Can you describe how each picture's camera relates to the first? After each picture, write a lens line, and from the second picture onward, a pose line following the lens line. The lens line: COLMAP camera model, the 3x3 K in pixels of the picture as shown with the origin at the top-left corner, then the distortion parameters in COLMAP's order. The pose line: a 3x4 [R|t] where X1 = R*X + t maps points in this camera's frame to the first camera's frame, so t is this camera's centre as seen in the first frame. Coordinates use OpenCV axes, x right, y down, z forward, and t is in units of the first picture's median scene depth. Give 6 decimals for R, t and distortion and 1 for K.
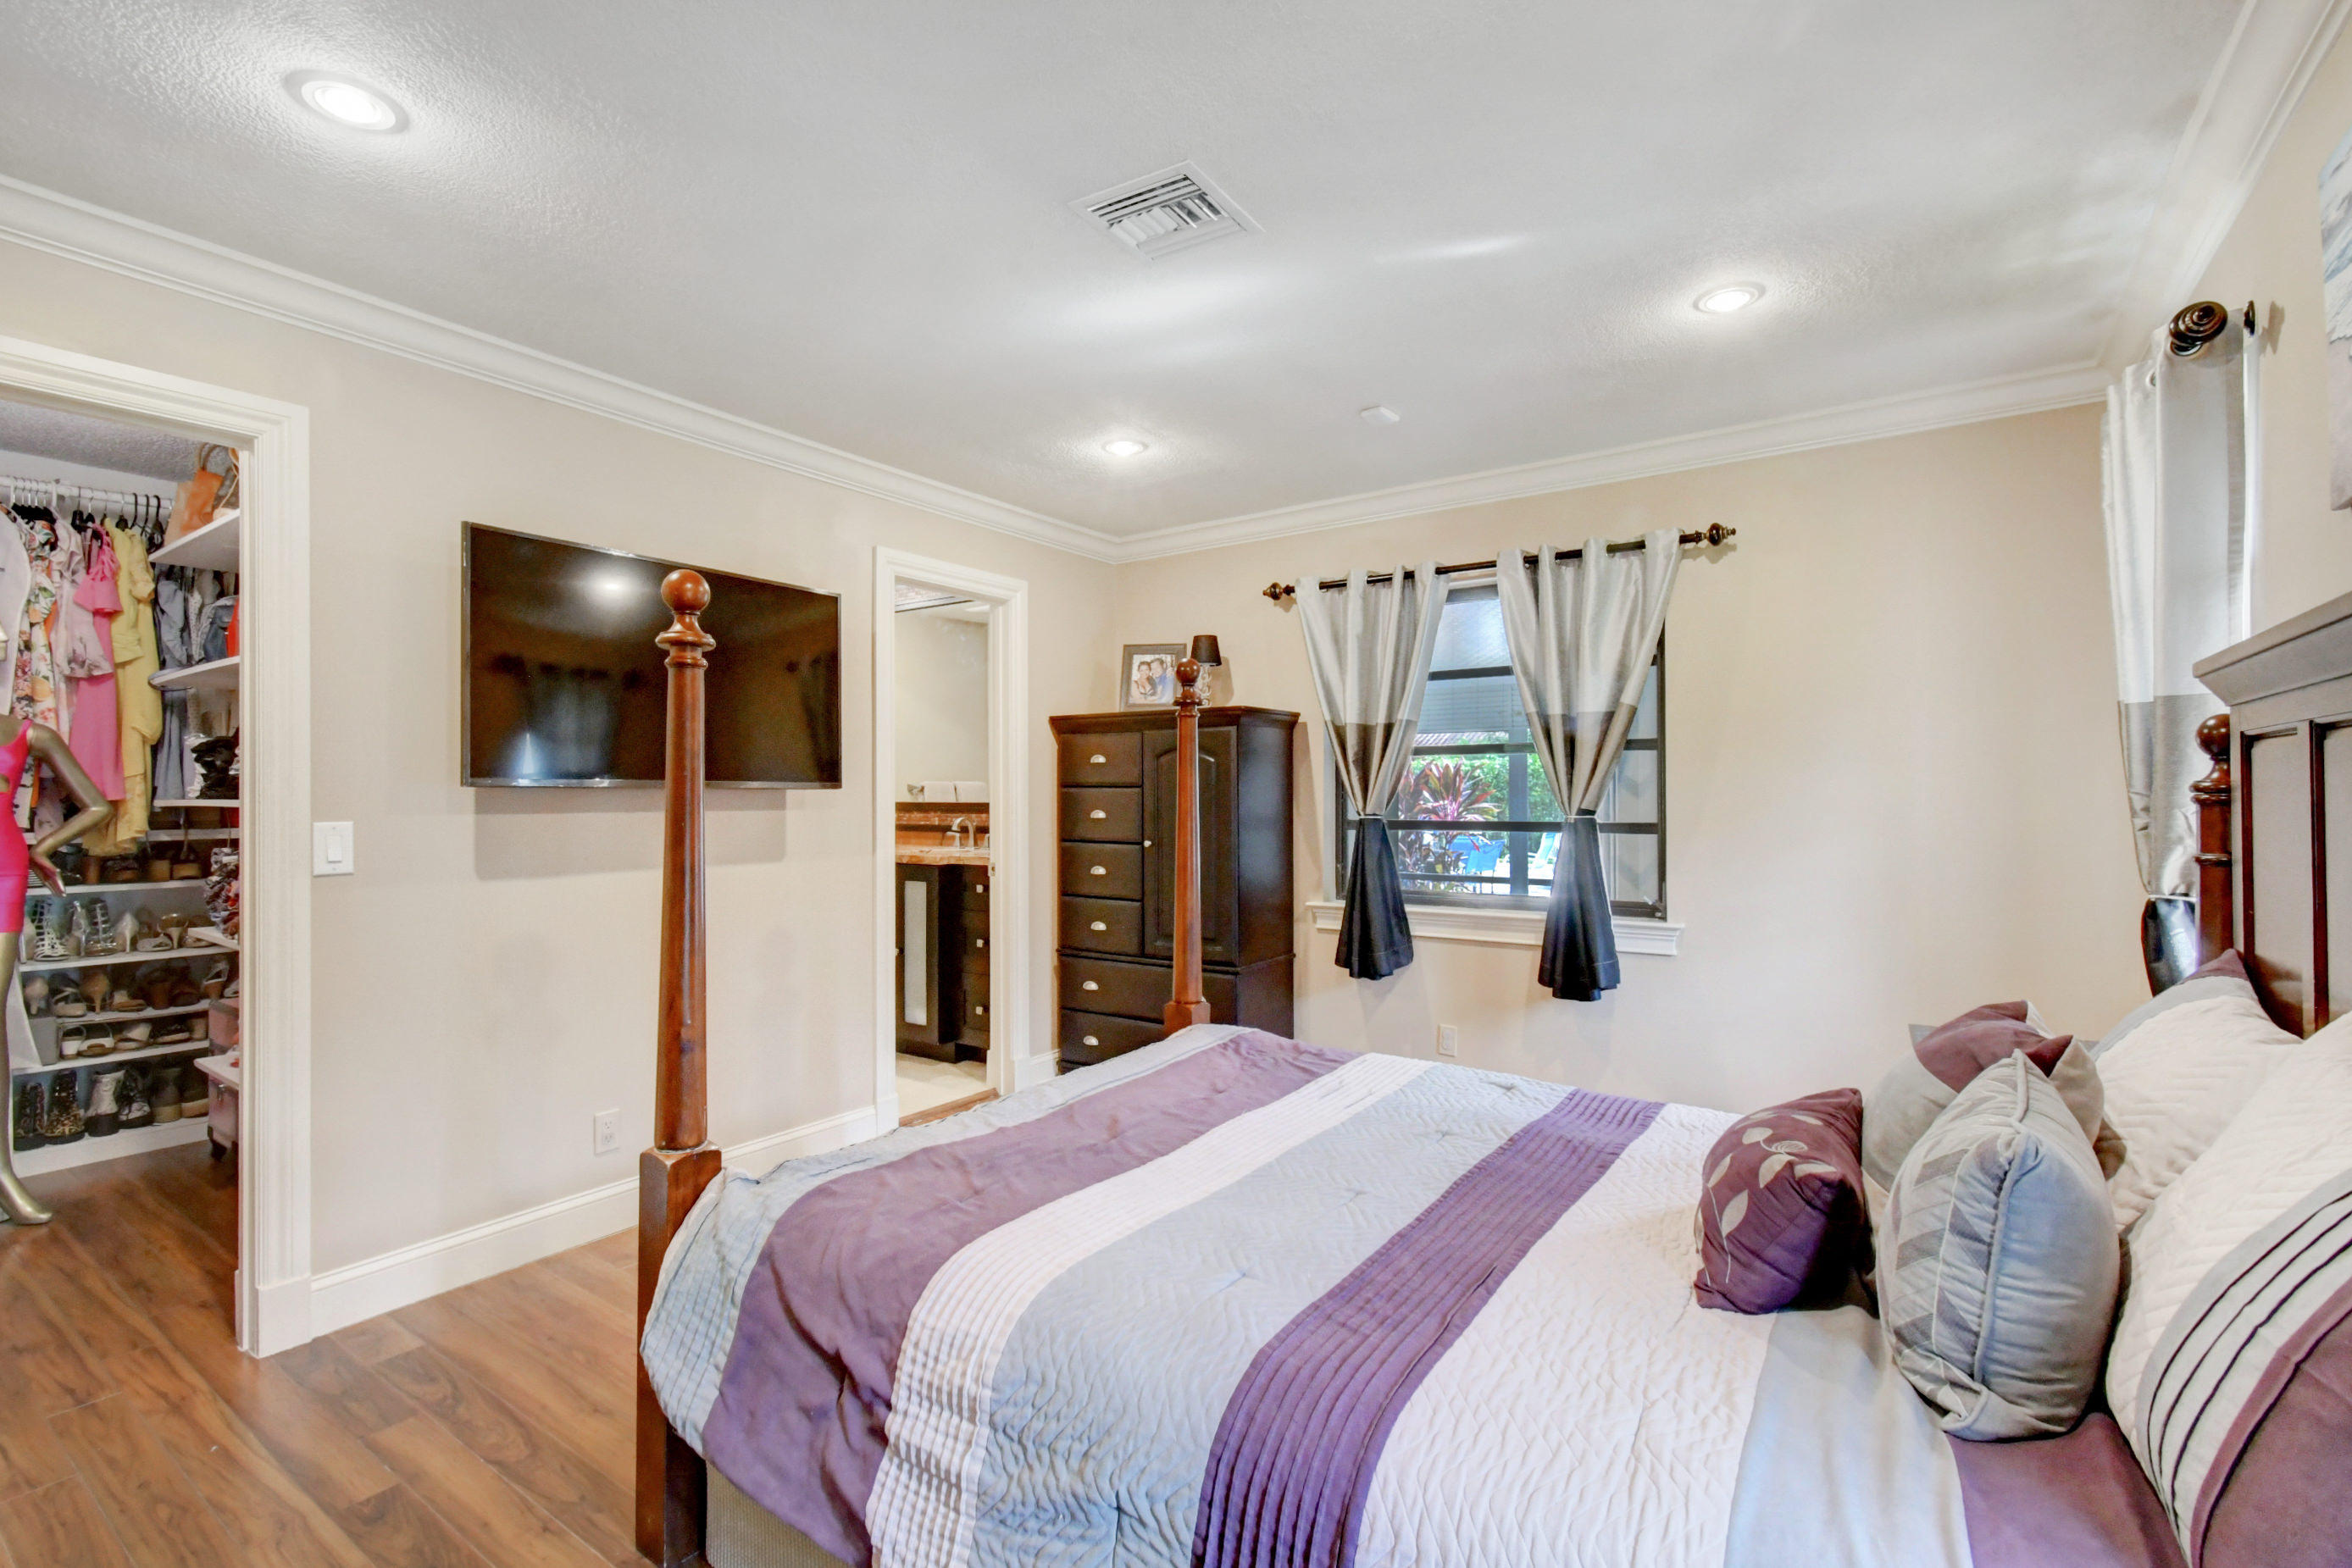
lens RADIAL K [[1067.2, 0, 1176.0], [0, 1067.2, 784.0], [0, 0, 1]] dist [0.003425, 0.000559]
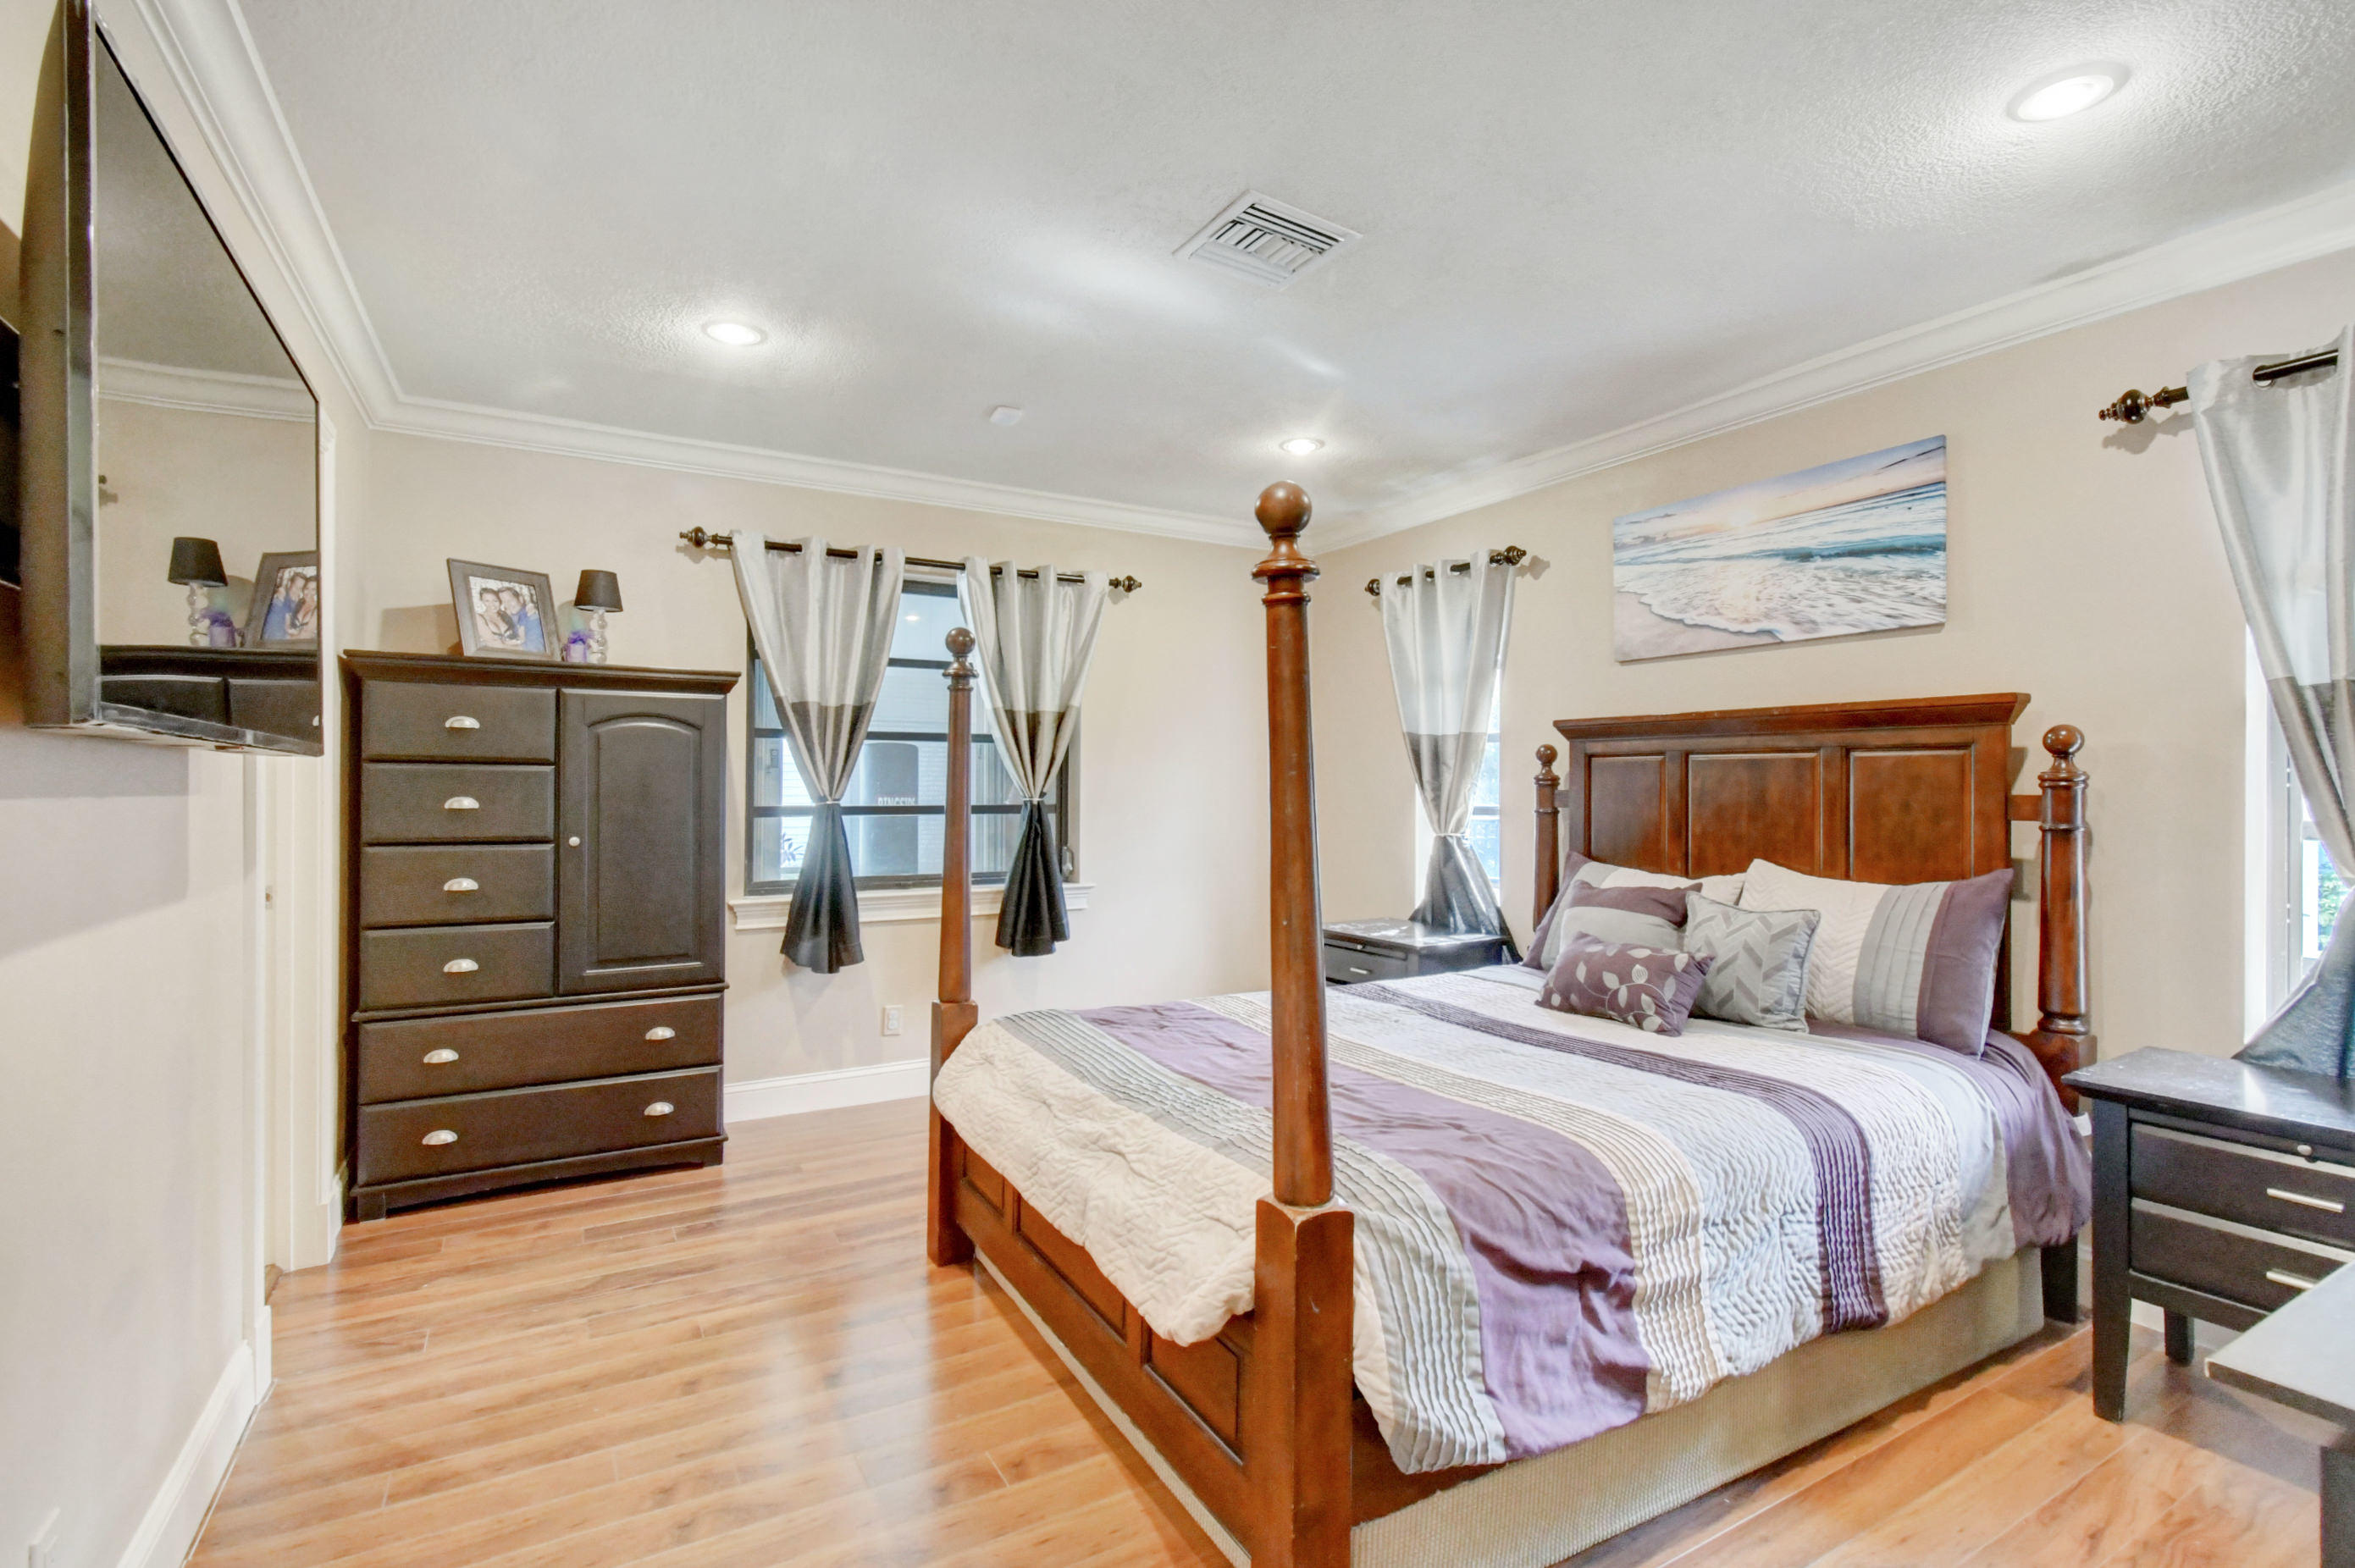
lens RADIAL K [[1046.3, 0, 1181.1], [0, 1046.3, 778.4], [0, 0, 1]] dist [-0.001960, -0.000155]
pose [[0.431844, 0.013307, 0.901850, -0.540441], [-0.014065, 0.999869, -0.008018, 0.013170], [-0.901839, -0.009222, 0.431975, 0.329422]]
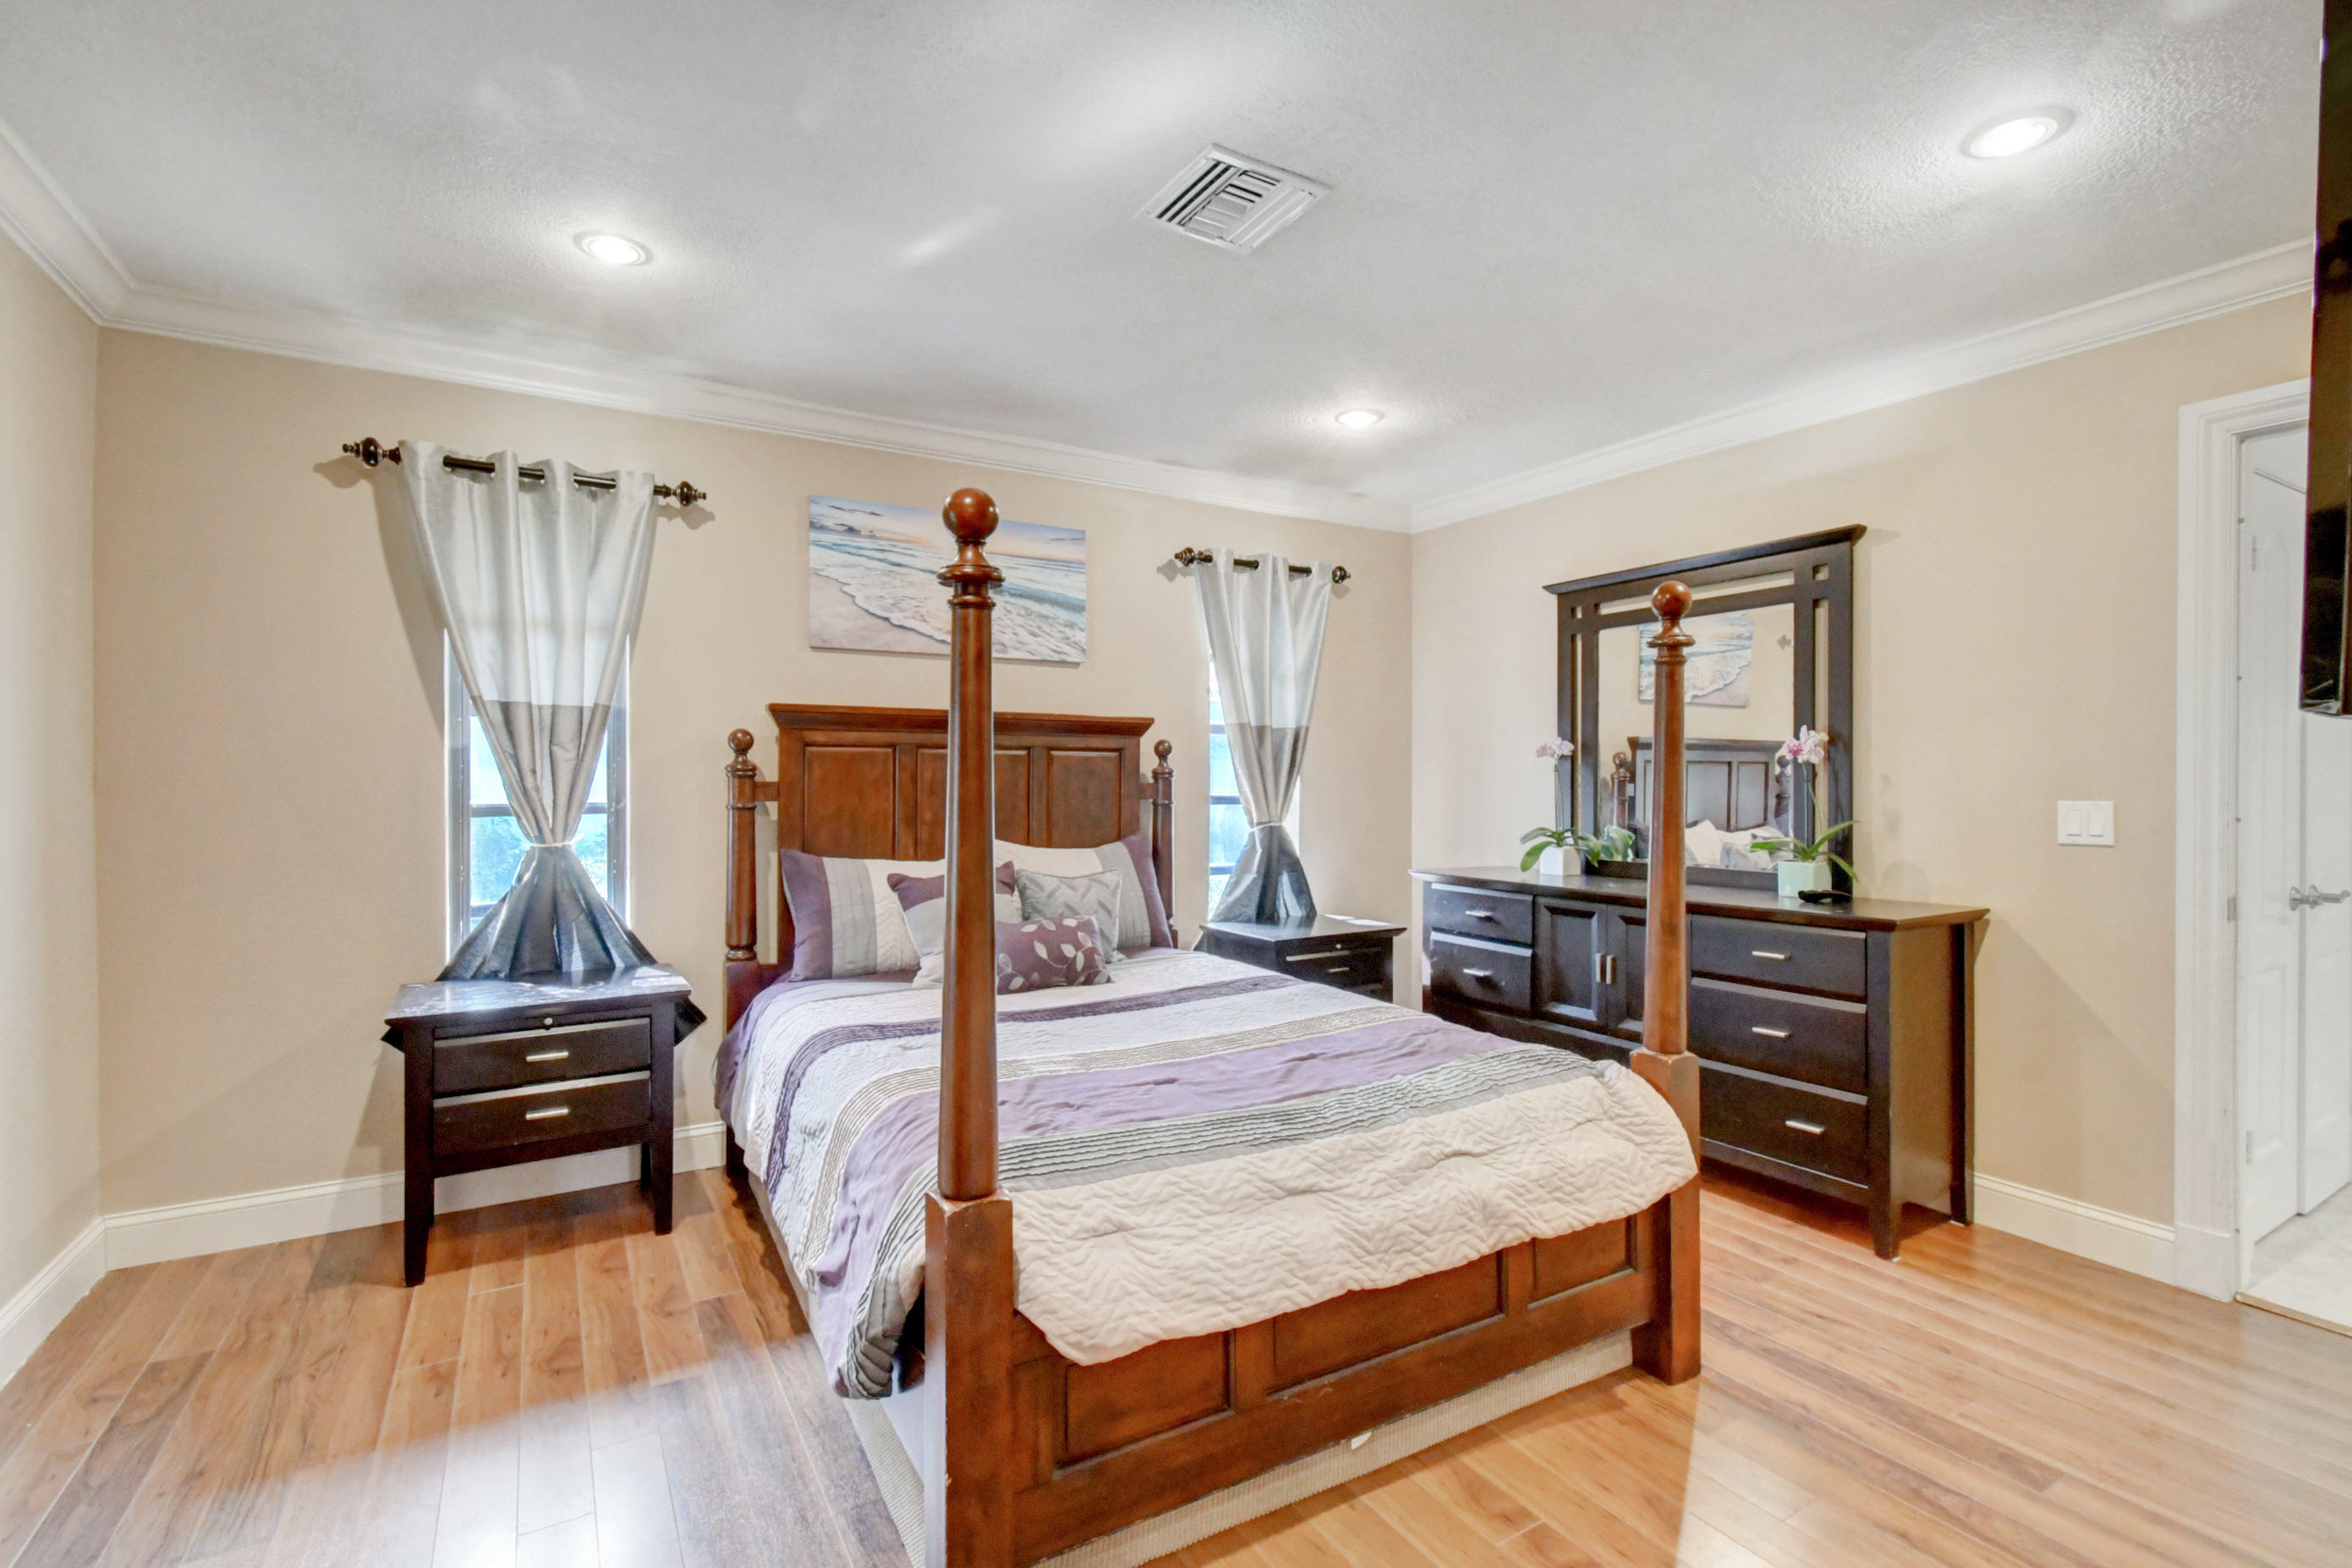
lens RADIAL K [[1076.1, 0, 1176.0], [0, 1076.1, 784.0], [0, 0, 1]] dist [0.000806, 0.000056]
pose [[-0.905824, 0.000939, 0.423654, -0.216944], [-0.000324, 0.999996, -0.002909, 0.015130], [-0.423655, -0.002772, -0.905819, 1.041230]]
